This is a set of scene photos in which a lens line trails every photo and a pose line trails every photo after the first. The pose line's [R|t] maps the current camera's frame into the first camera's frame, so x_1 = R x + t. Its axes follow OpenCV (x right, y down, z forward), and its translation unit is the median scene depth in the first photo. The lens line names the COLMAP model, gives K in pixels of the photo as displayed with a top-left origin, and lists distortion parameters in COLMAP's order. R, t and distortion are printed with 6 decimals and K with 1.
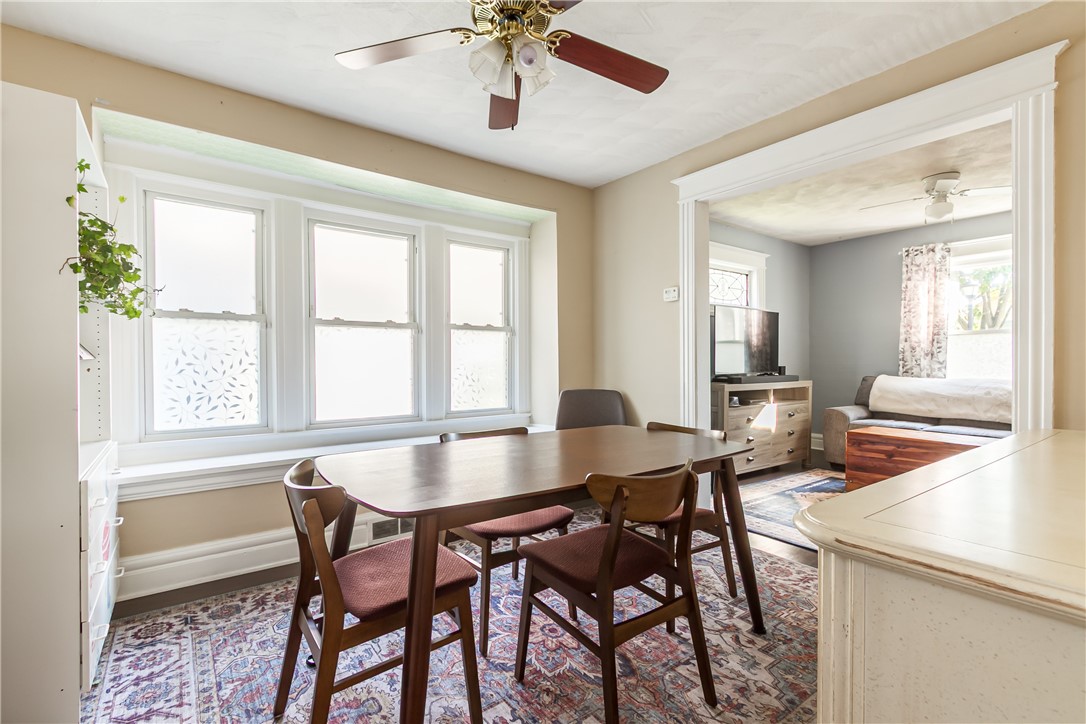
lens RADIAL K [[488.0, 0, 548.5], [0, 488.0, 365.5], [0, 0, 1]] dist [0.000110, -0.000289]
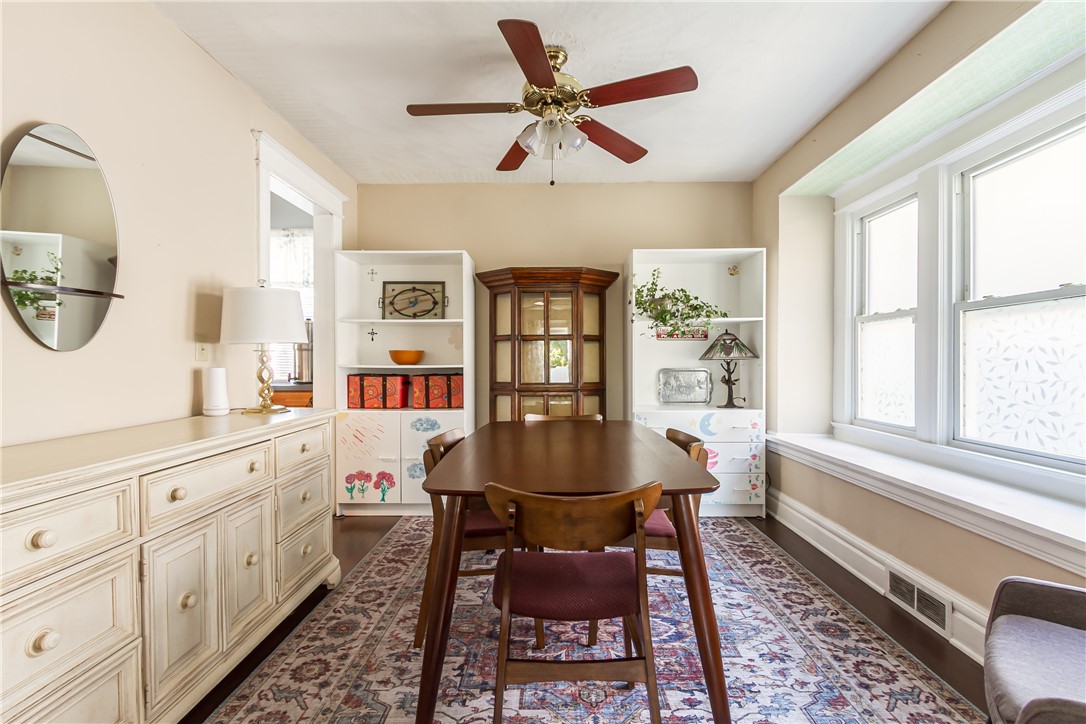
lens RADIAL K [[488.0, 0, 548.5], [0, 488.0, 365.5], [0, 0, 1]] dist [0.000110, -0.000289]
pose [[-0.601424, 0.009629, -0.798872, 0.924795], [-0.002940, 0.999894, 0.014265, -0.013212], [0.798924, 0.010928, -0.601332, 1.667146]]
